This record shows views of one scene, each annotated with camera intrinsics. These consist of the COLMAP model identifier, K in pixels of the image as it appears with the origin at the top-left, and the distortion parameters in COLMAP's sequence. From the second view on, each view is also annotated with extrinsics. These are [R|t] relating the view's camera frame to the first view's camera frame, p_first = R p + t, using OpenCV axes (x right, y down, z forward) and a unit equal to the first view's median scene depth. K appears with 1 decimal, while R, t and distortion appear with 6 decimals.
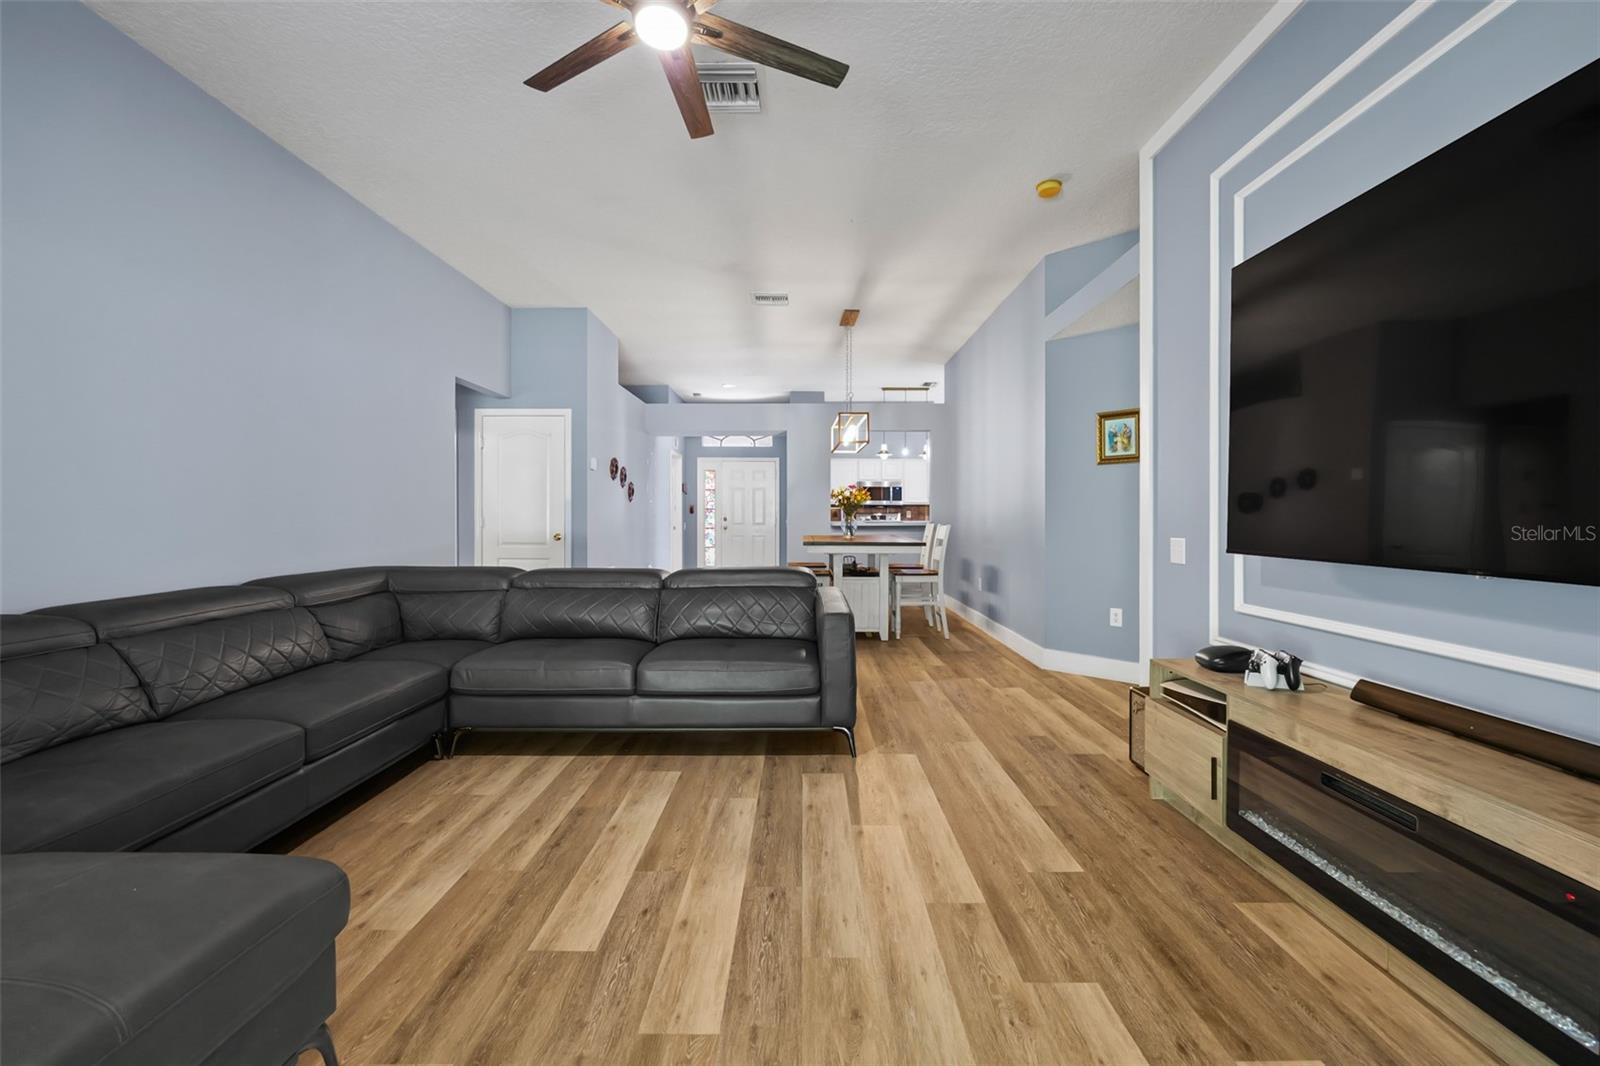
lens RADIAL K [[664.3, 0, 798.0], [0, 664.3, 513.0], [0, 0, 1]] dist [-0.008098, -0.000079]
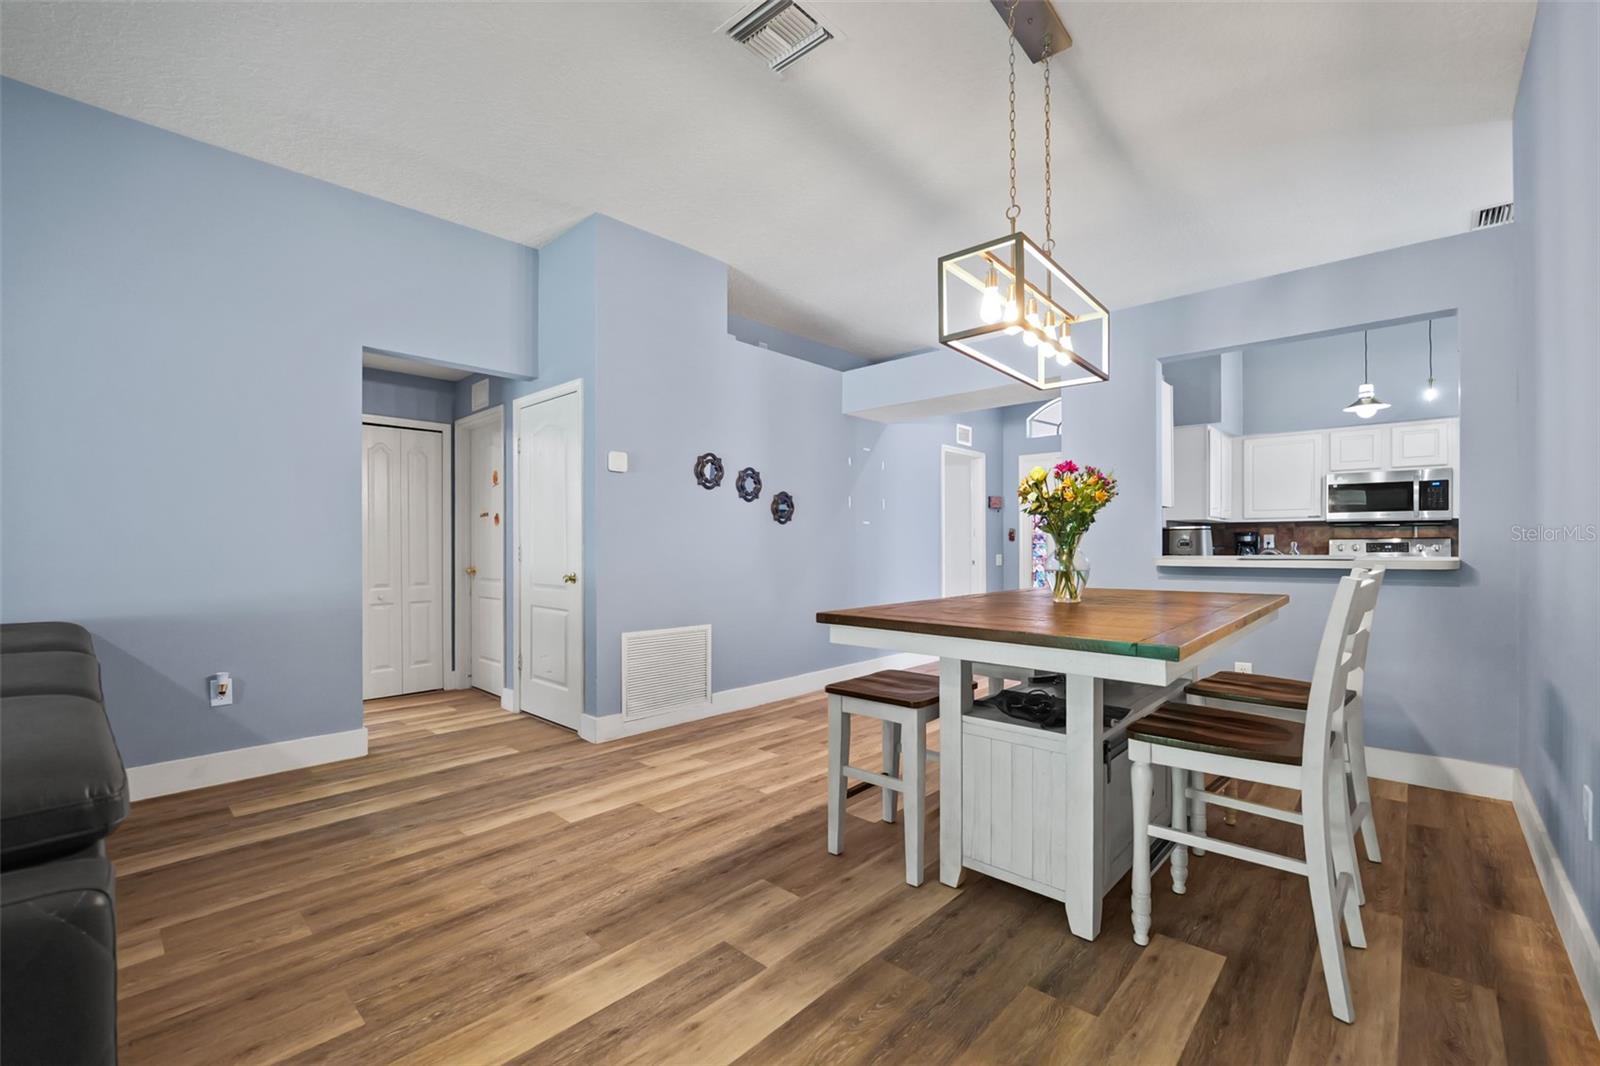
lens RADIAL K [[664.3, 0, 792.8], [0, 664.3, 539.1], [0, 0, 1]] dist [-0.008098, -0.000079]
pose [[0.731179, -0.008797, -0.682129, 0.485610], [0.005141, 0.999960, -0.007385, 0.008276], [0.682167, 0.001893, 0.731194, 1.335830]]
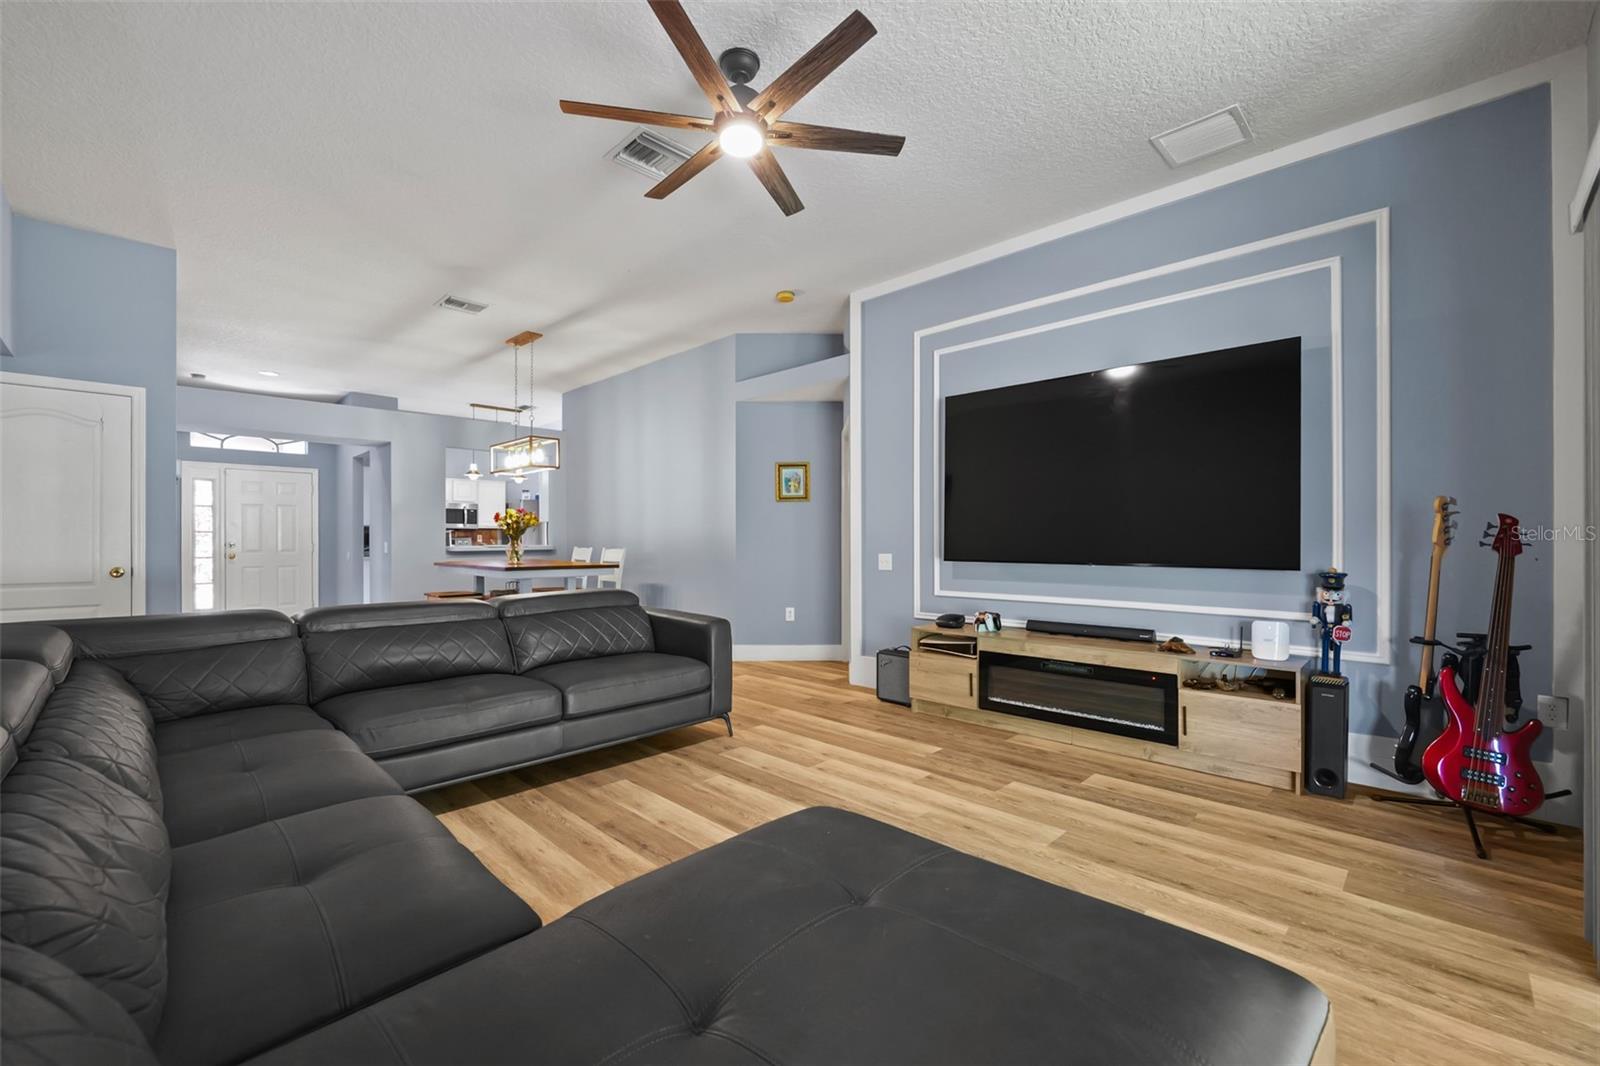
lens RADIAL K [[664.3, 0, 798.8], [0, 664.3, 537.9], [0, 0, 1]] dist [-0.008098, -0.000079]
pose [[0.699619, -0.000614, 0.714516, -0.709731], [-0.000788, 0.999998, 0.001631, -0.002628], [-0.714516, -0.001705, 0.699617, 0.047195]]
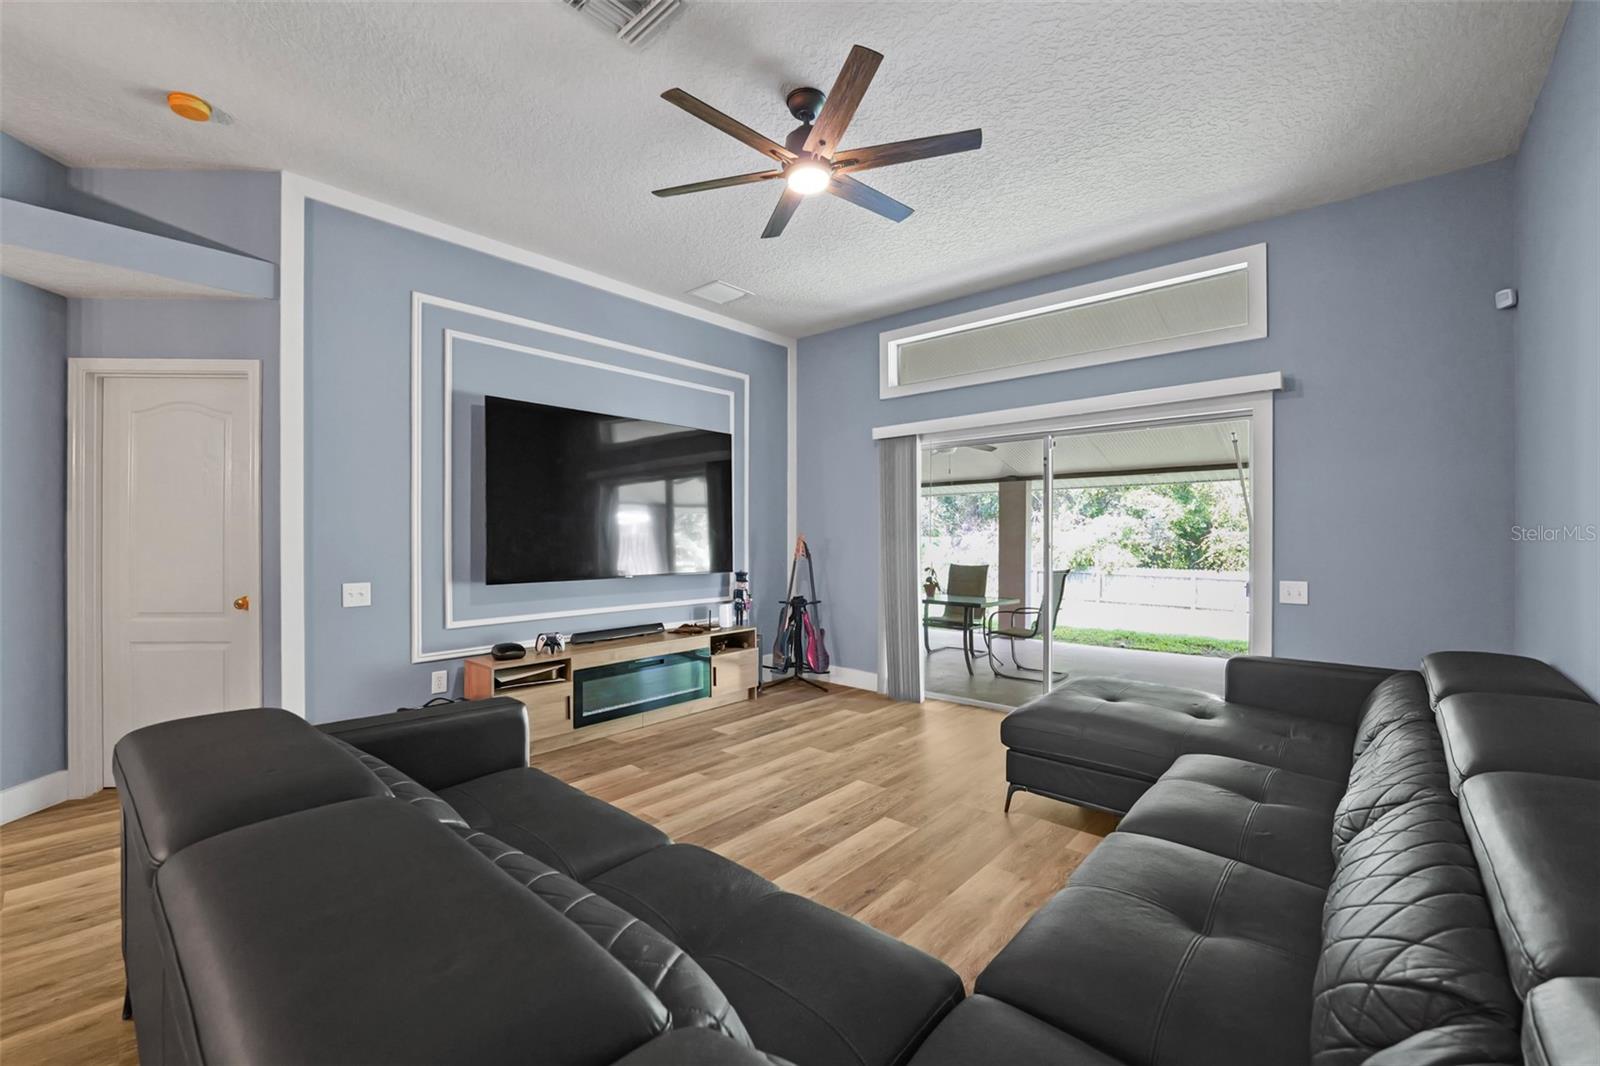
lens RADIAL K [[664.3, 0, 797.1], [0, 664.3, 532.7], [0, 0, 1]] dist [-0.008098, -0.000079]
pose [[-0.752955, 0.001046, 0.658071, -0.715268], [-0.004397, 0.999968, -0.006620, -0.042571], [-0.658057, -0.007879, -0.752927, 1.379500]]
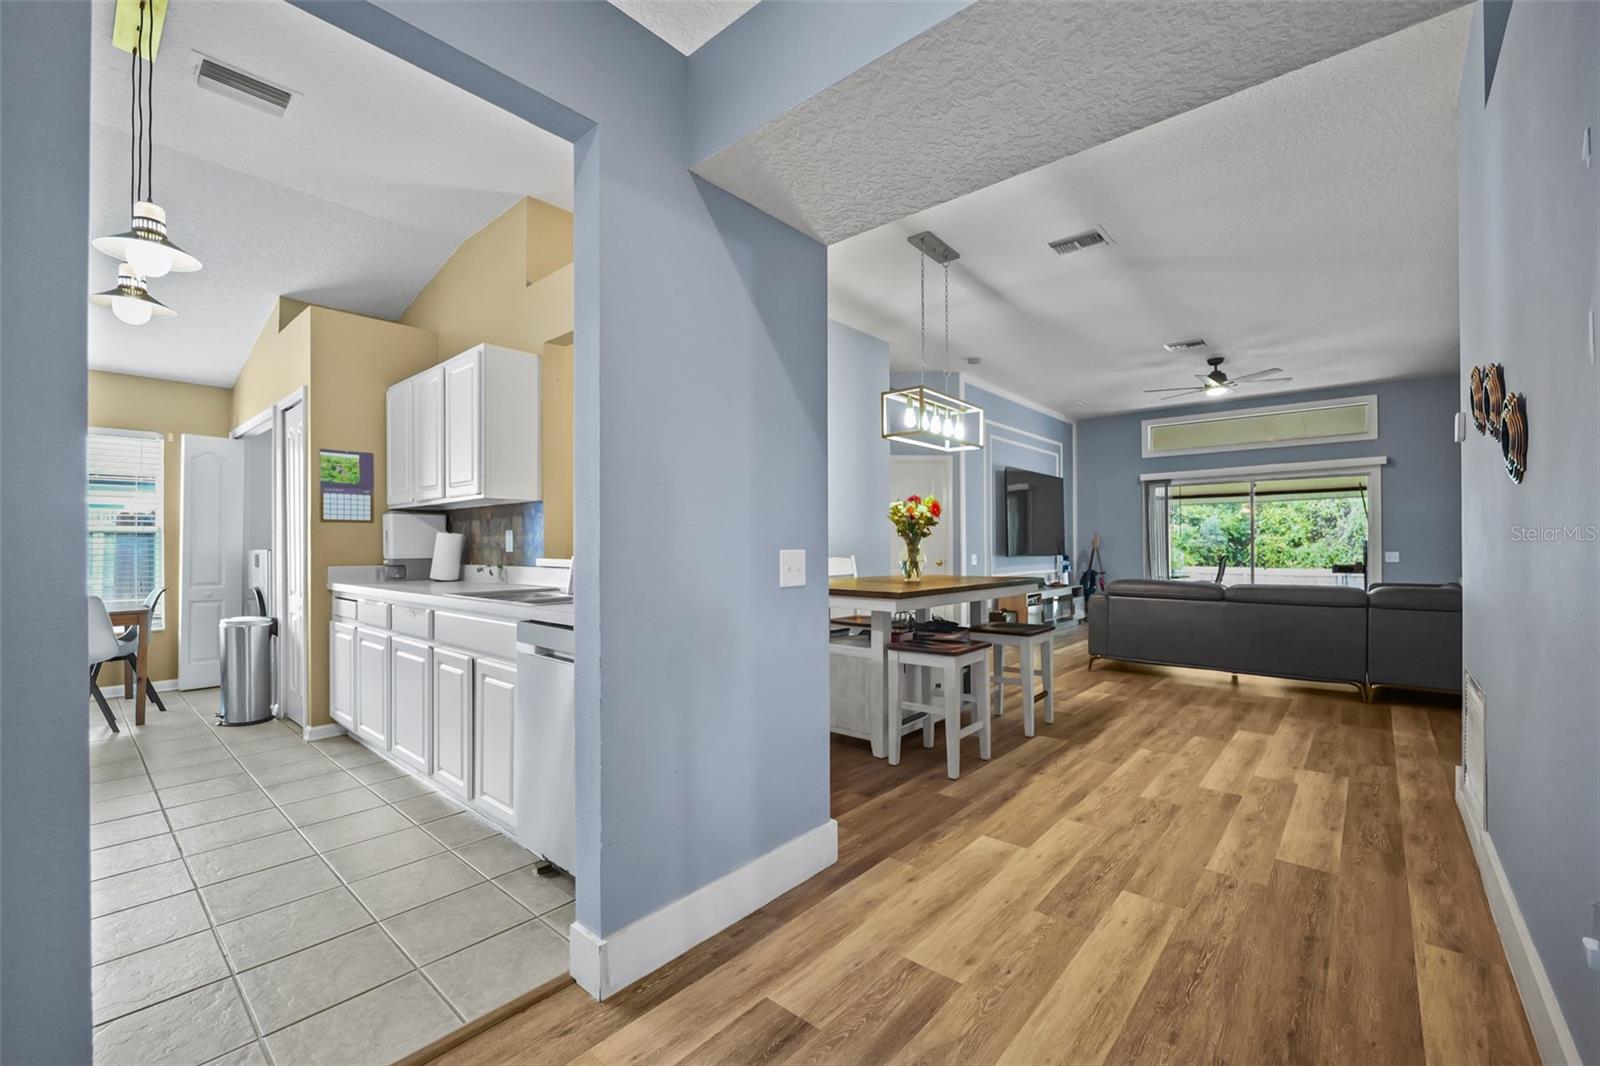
lens RADIAL K [[664.3, 0, 801.7], [0, 664.3, 543.9], [0, 0, 1]] dist [-0.008098, -0.000079]
pose [[-0.761091, 0.003690, 0.648634, -0.524987], [0.000035, 0.999984, -0.005647, 0.013849], [-0.648645, -0.004276, -0.761079, 3.337083]]
